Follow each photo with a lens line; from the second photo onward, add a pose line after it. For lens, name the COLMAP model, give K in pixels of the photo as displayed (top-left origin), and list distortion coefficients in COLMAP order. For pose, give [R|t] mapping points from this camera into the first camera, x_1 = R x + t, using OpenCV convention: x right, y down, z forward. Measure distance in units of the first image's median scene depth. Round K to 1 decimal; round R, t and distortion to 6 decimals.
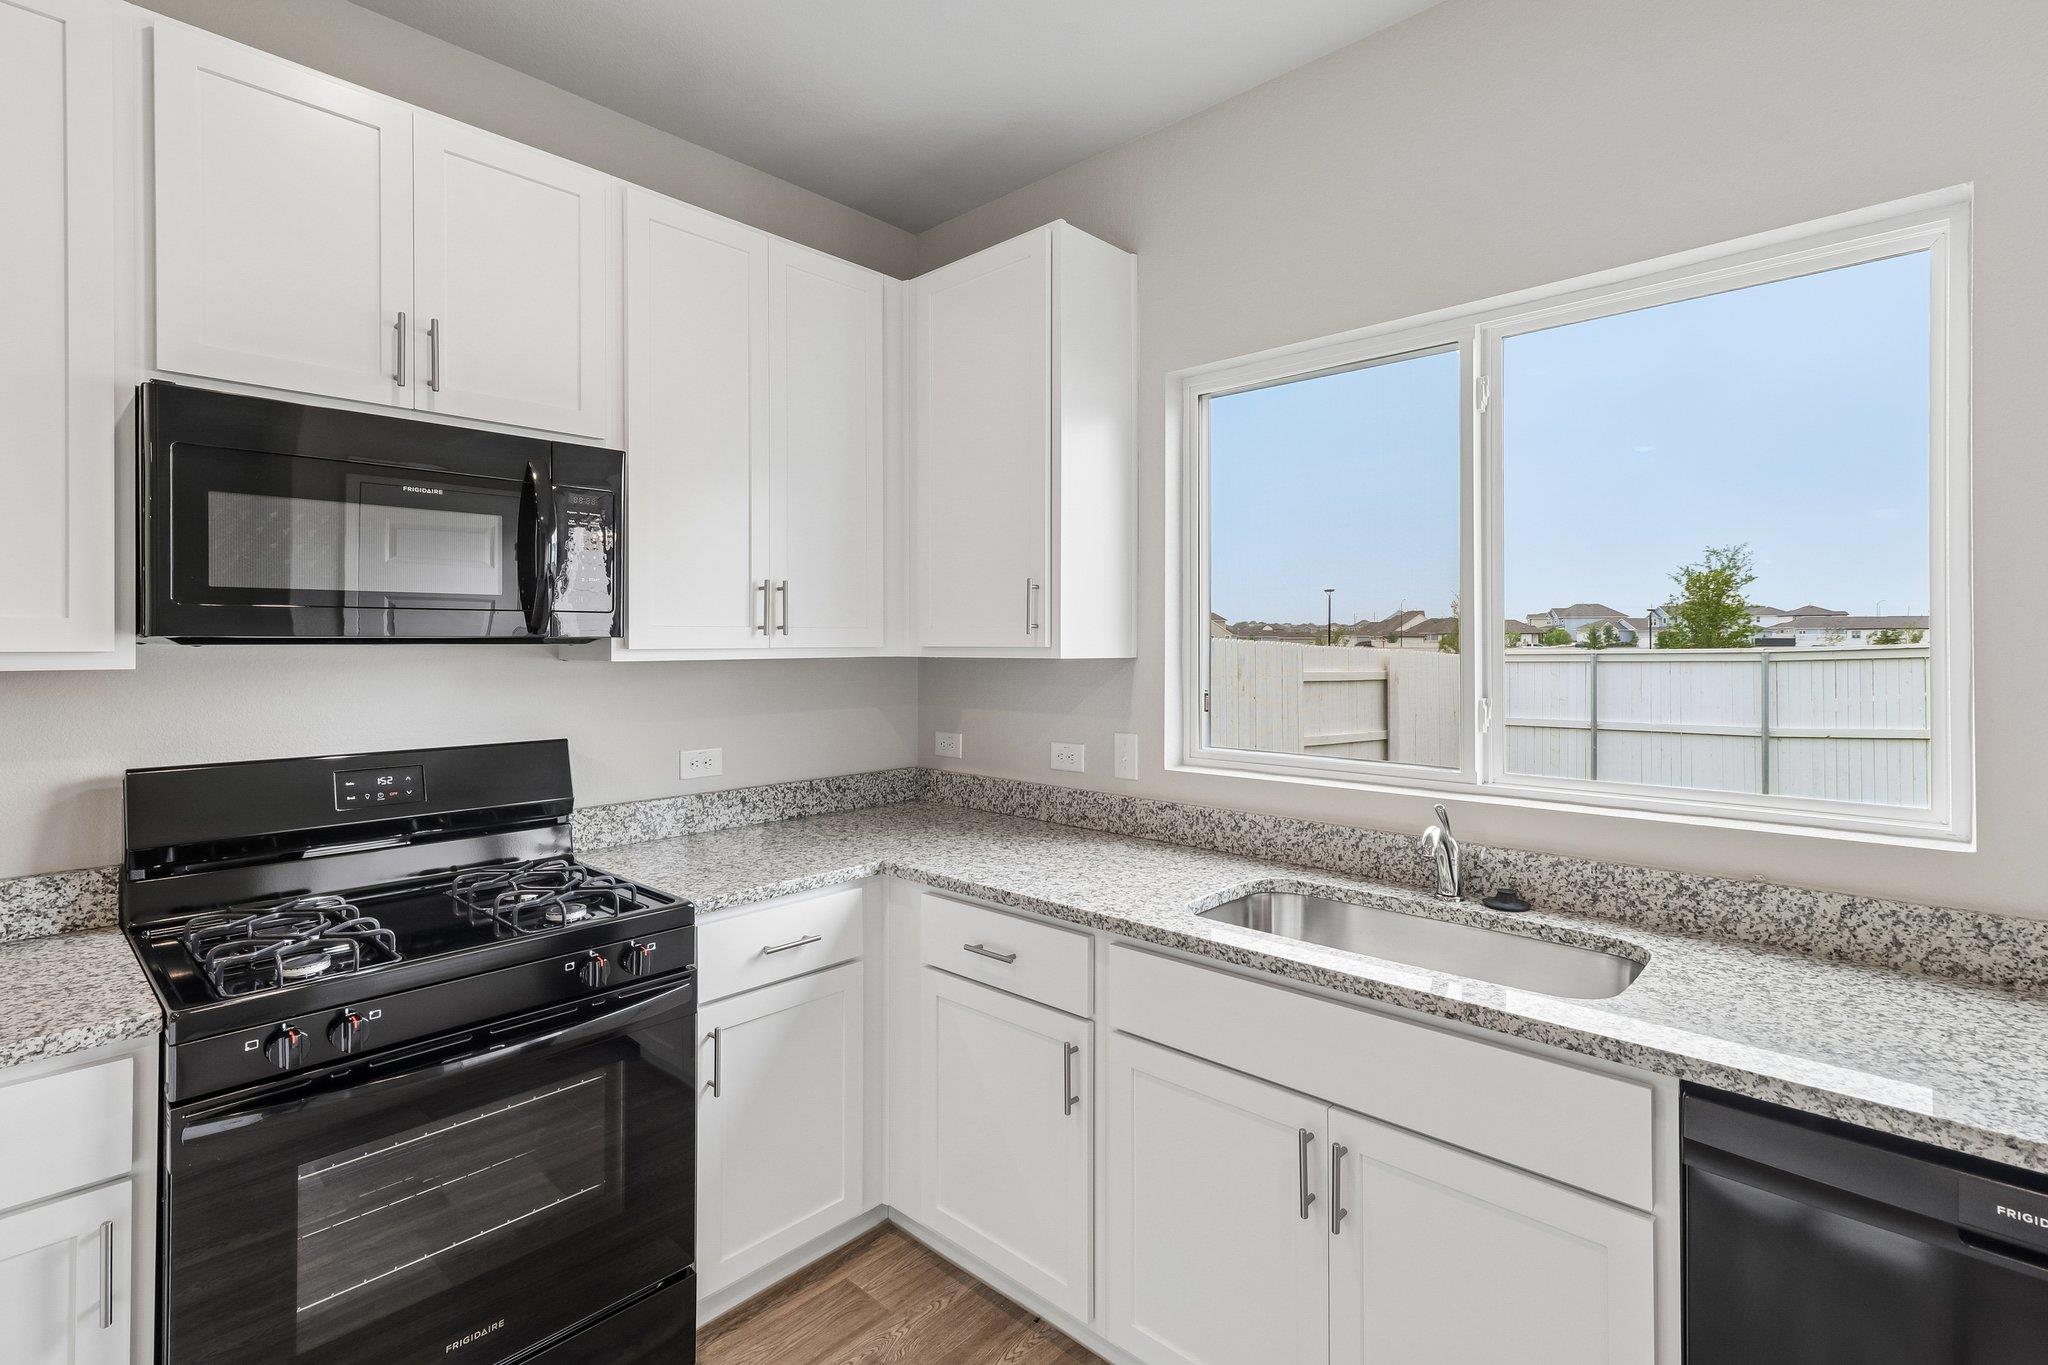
lens RADIAL K [[952.8, 0, 1034.8], [0, 952.8, 647.3], [0, 0, 1]] dist [0.007250, 0.001250]
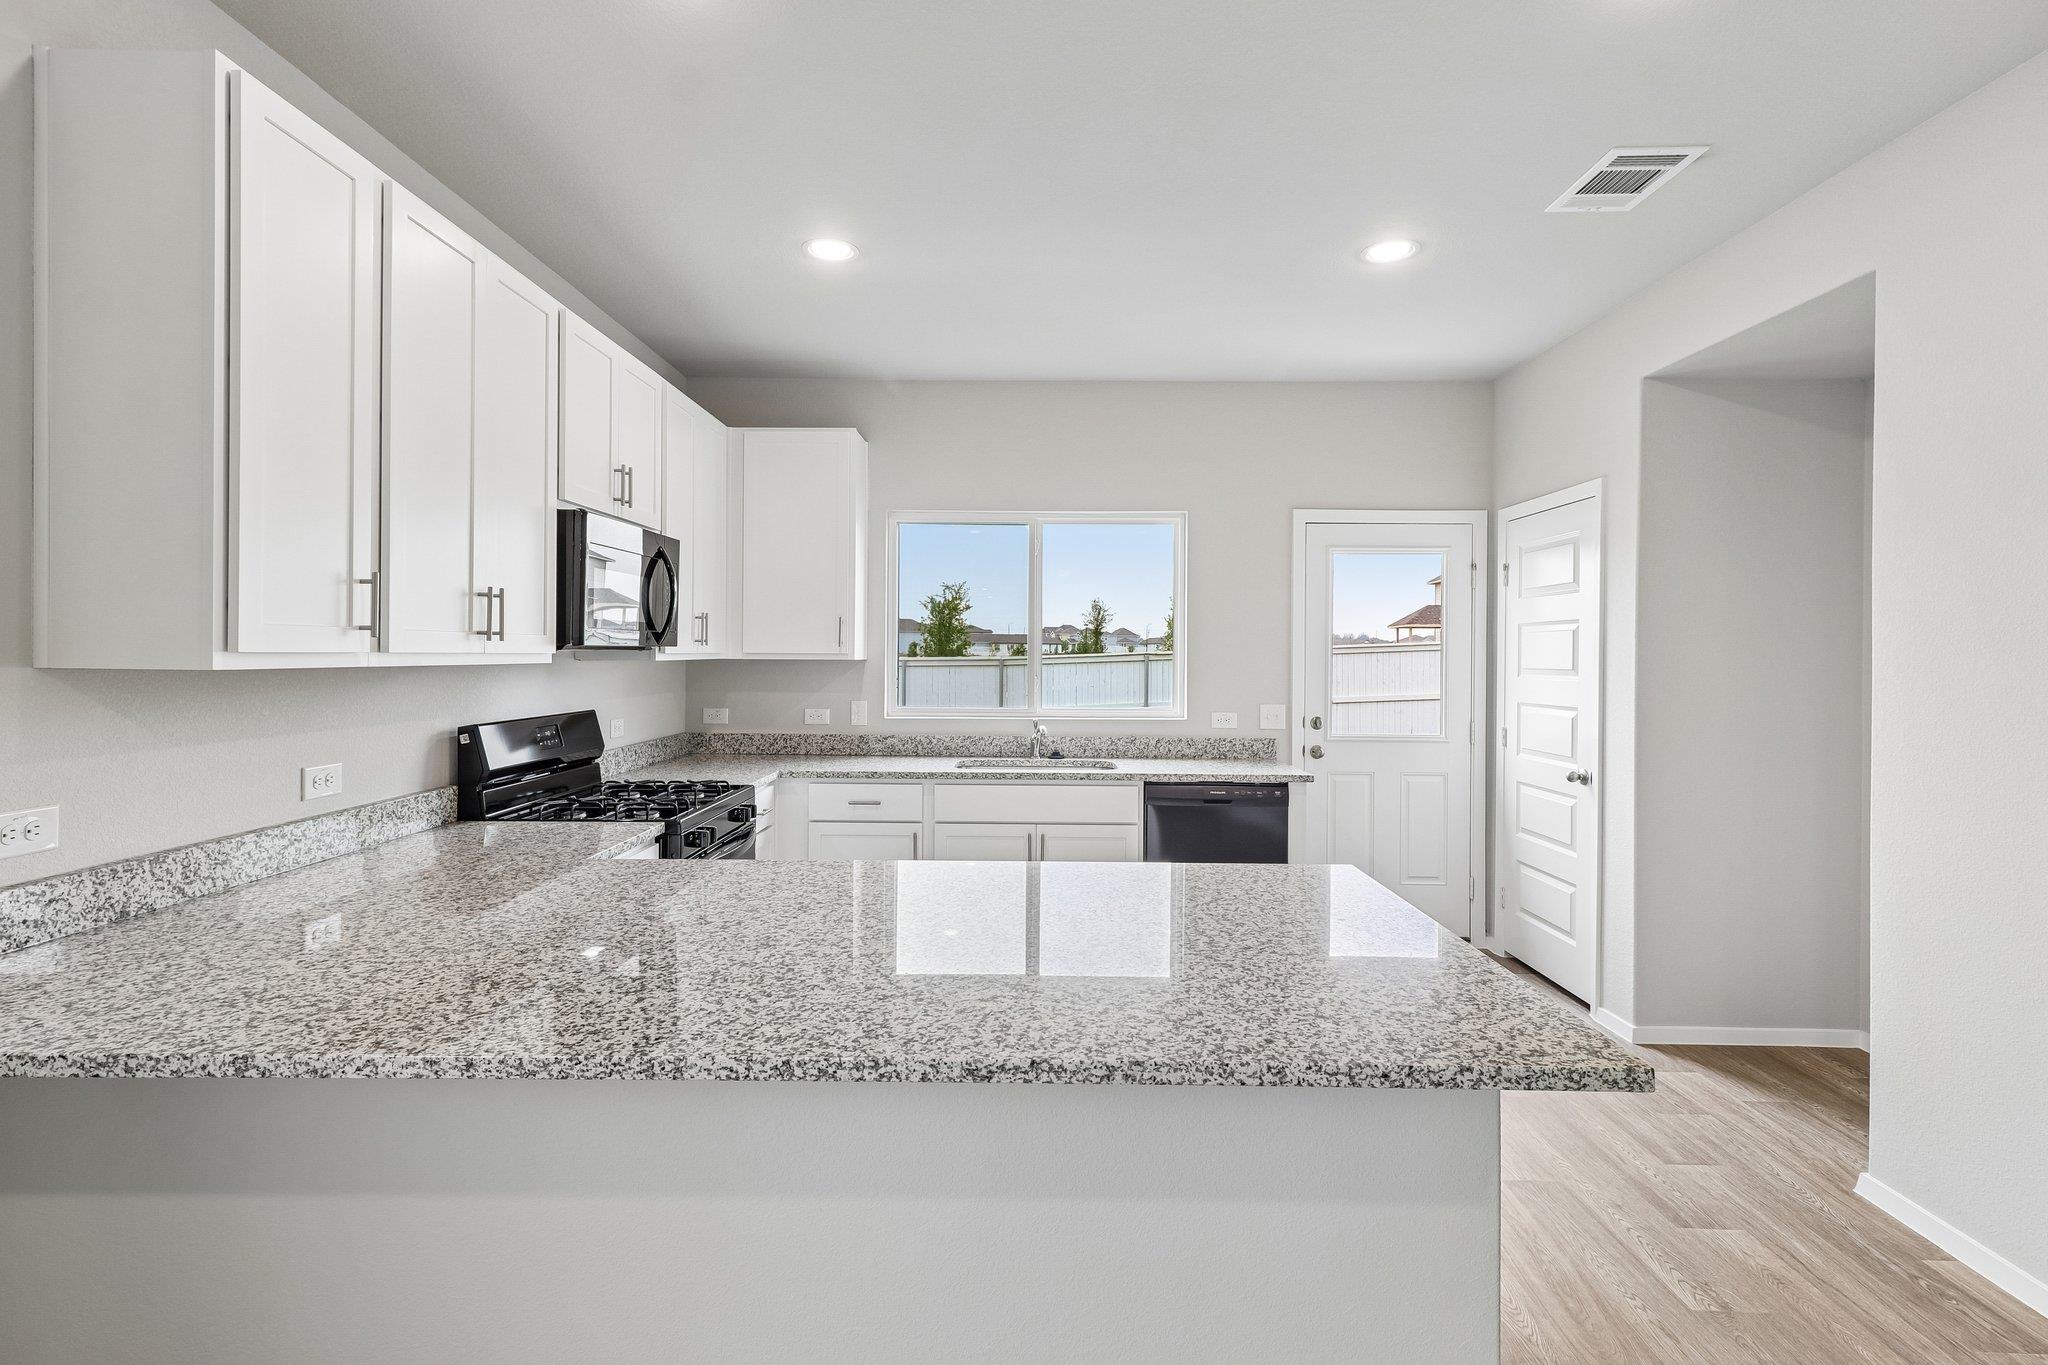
lens RADIAL K [[952.8, 0, 1022.6], [0, 952.8, 670.9], [0, 0, 1]] dist [0.007250, 0.001250]
pose [[0.739967, -0.005474, 0.672621, -0.985026], [-0.005787, 0.999878, 0.014504, 0.004409], [-0.672619, -0.014625, 0.739845, -0.621672]]
